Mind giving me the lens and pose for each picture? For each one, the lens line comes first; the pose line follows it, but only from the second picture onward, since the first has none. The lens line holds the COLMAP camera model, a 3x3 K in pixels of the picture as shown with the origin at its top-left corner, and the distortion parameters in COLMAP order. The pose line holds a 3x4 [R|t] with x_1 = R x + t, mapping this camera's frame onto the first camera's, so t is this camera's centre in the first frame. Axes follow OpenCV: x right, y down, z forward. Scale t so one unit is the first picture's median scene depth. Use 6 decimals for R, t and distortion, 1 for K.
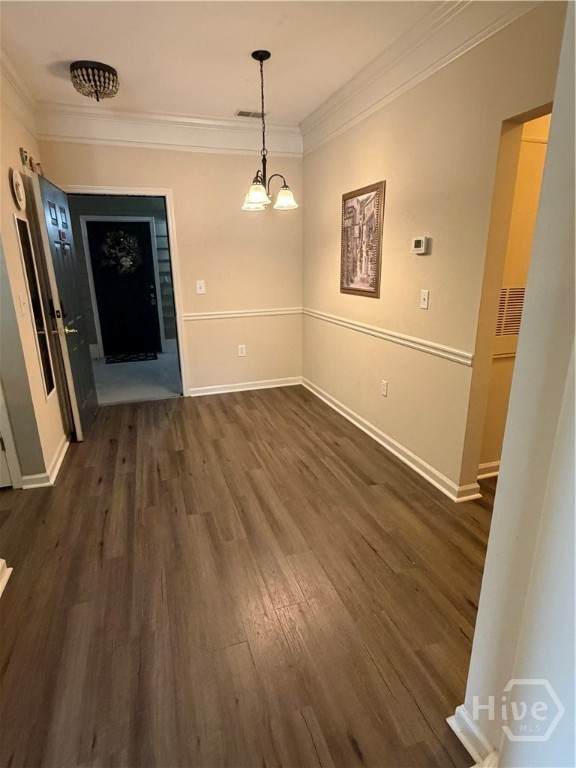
lens RADIAL K [[417.4, 0, 286.9], [0, 417.4, 383.2], [0, 0, 1]] dist [-0.000533, -0.001087]
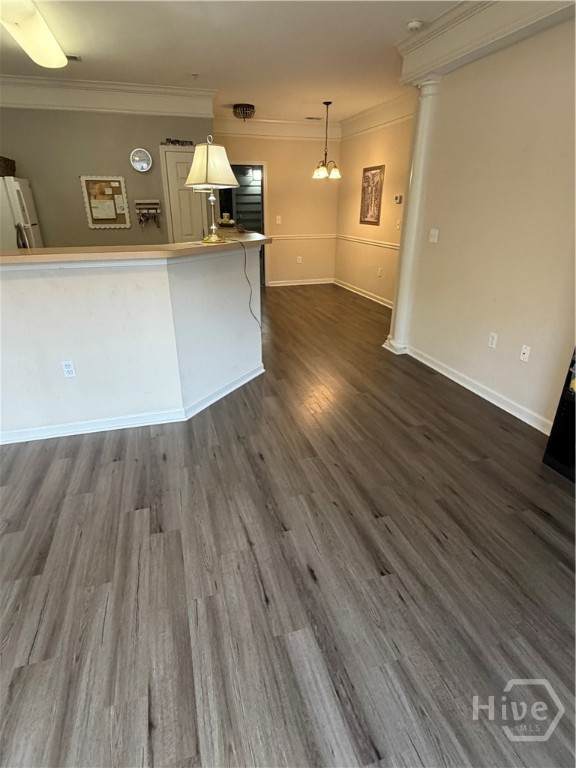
lens RADIAL K [[417.4, 0, 285.1], [0, 417.4, 385.1], [0, 0, 1]] dist [-0.000533, -0.001087]
pose [[0.999137, 0.029010, -0.029735, -0.146159], [-0.025076, 0.991834, 0.125045, 0.313024], [0.033120, -0.124191, 0.991705, -1.081966]]
